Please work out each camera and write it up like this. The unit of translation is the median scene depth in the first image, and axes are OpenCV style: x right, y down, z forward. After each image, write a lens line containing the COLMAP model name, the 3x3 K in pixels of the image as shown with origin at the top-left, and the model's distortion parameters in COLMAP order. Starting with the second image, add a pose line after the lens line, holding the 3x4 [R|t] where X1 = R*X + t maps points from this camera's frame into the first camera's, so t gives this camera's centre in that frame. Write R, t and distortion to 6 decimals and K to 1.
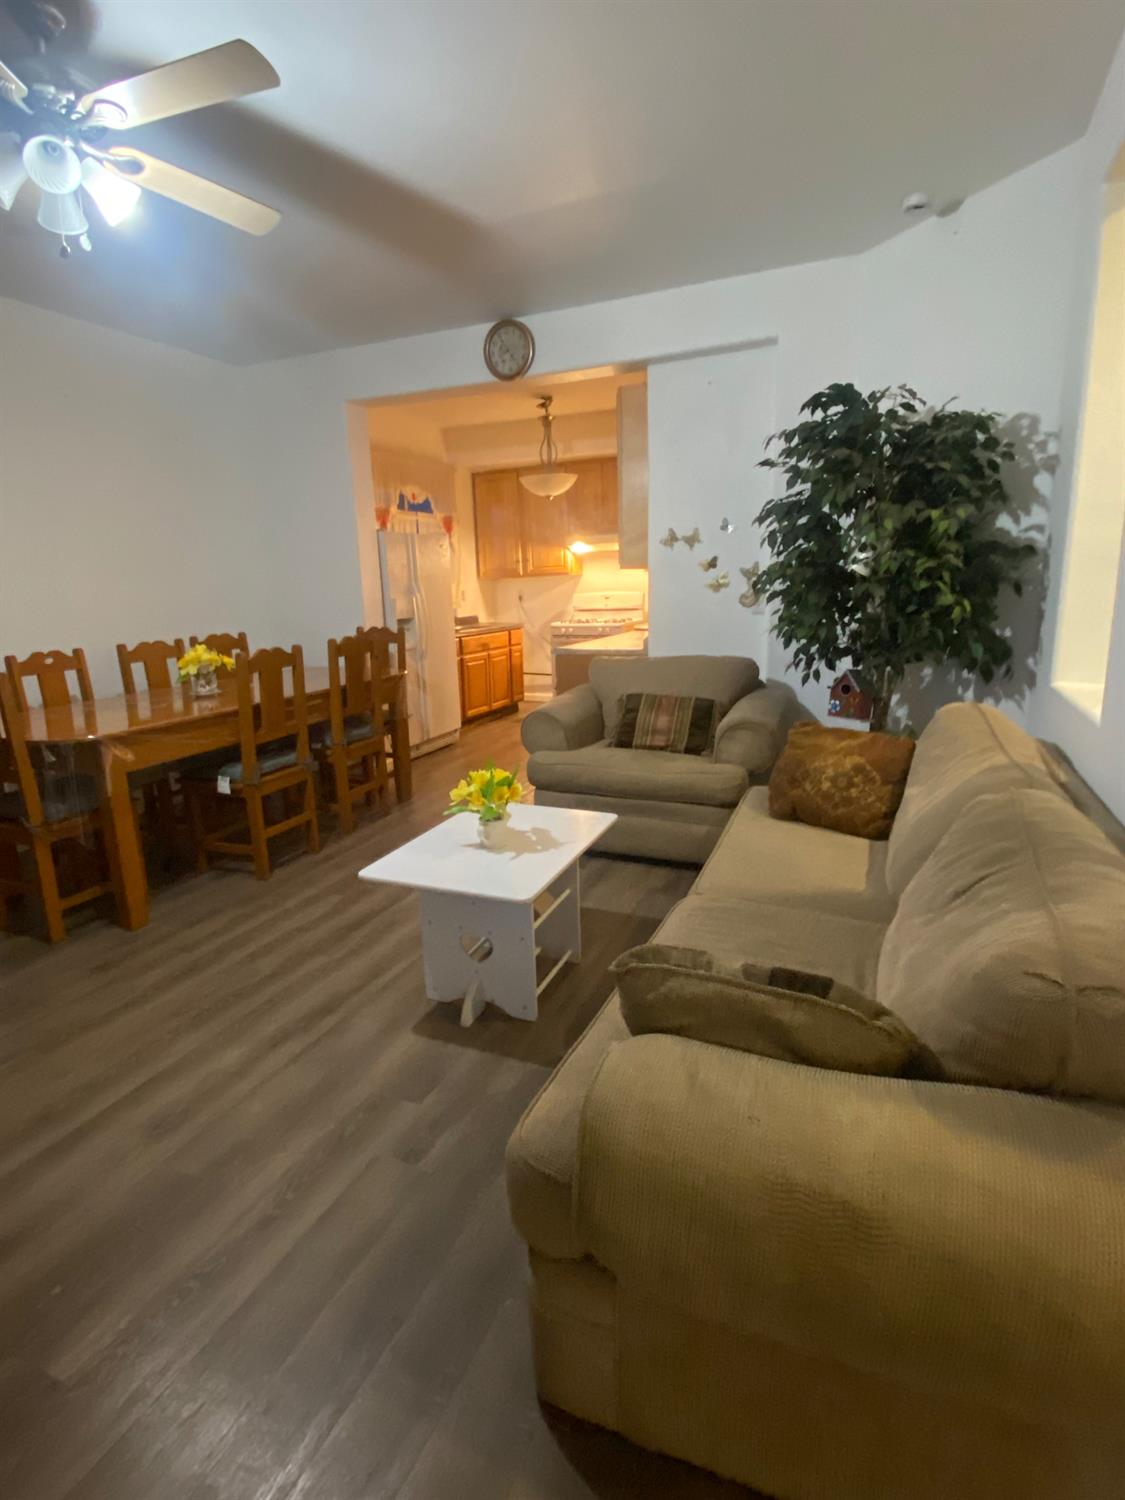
lens RADIAL K [[760.2, 0, 567.4], [0, 760.2, 755.0], [0, 0, 1]] dist [-0.026504, -0.002467]
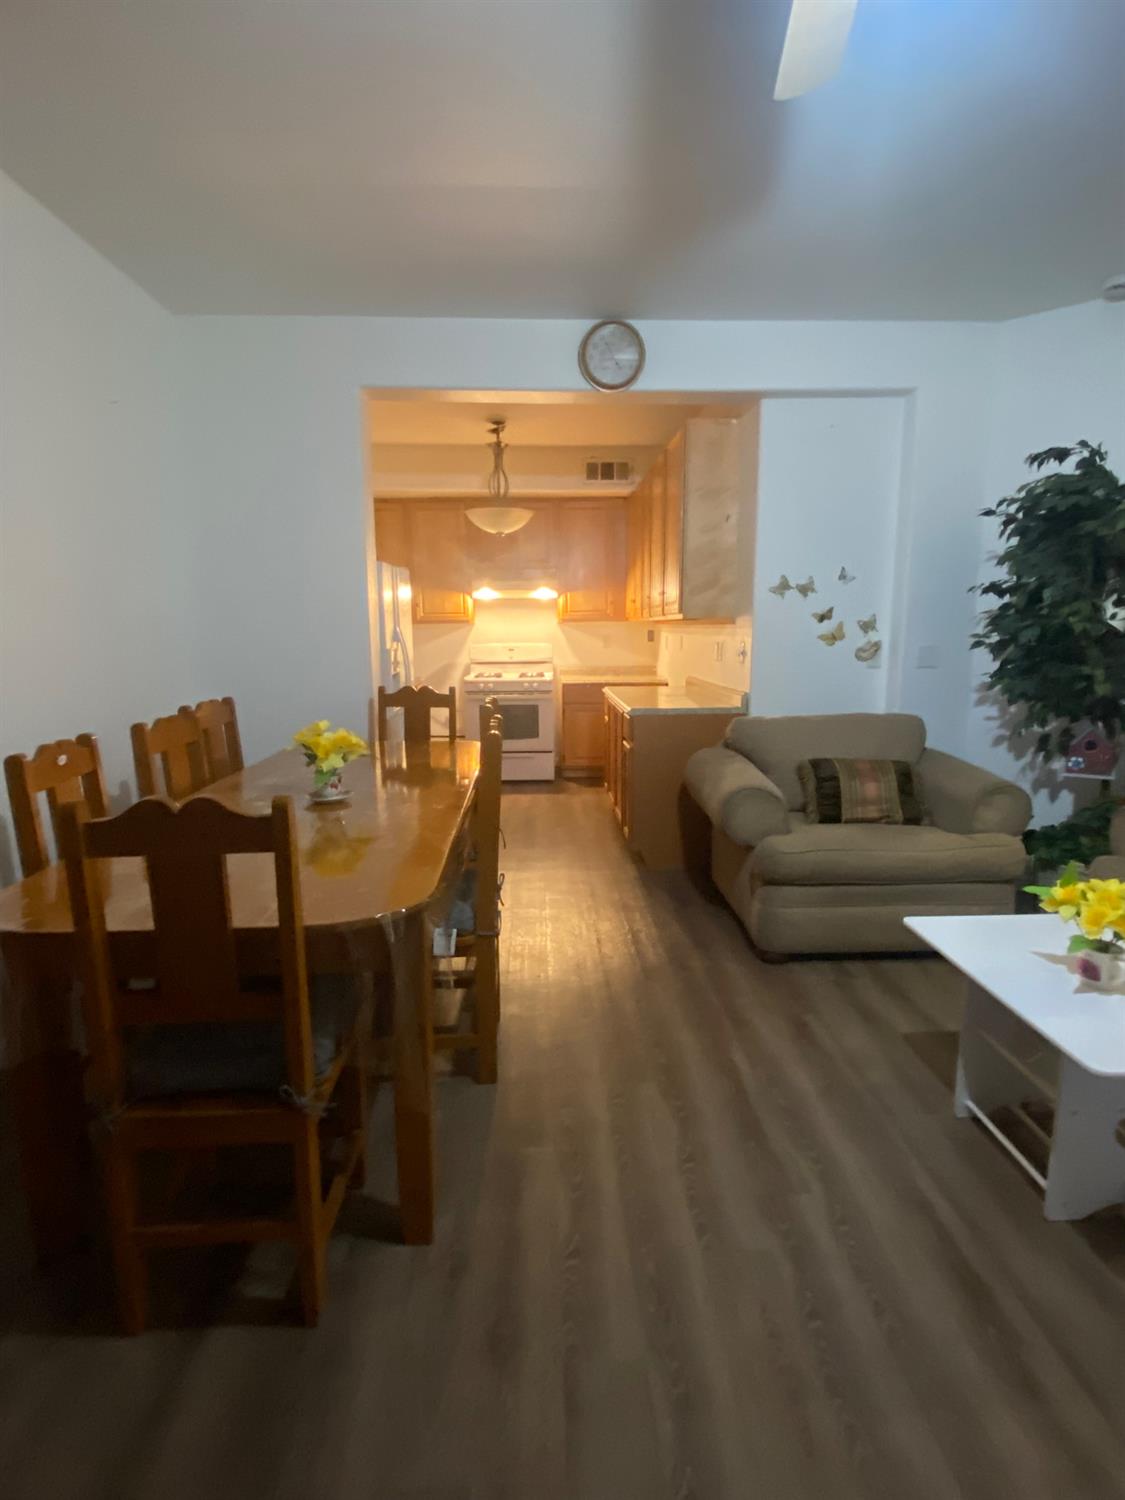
lens RADIAL K [[760.2, 0, 556.1], [0, 760.2, 742.4], [0, 0, 1]] dist [-0.026504, -0.002467]
pose [[0.907164, -0.045820, 0.418274, -0.503757], [0.079470, 0.994821, -0.063377, -0.063660], [-0.413204, 0.090733, 0.906107, 0.307759]]
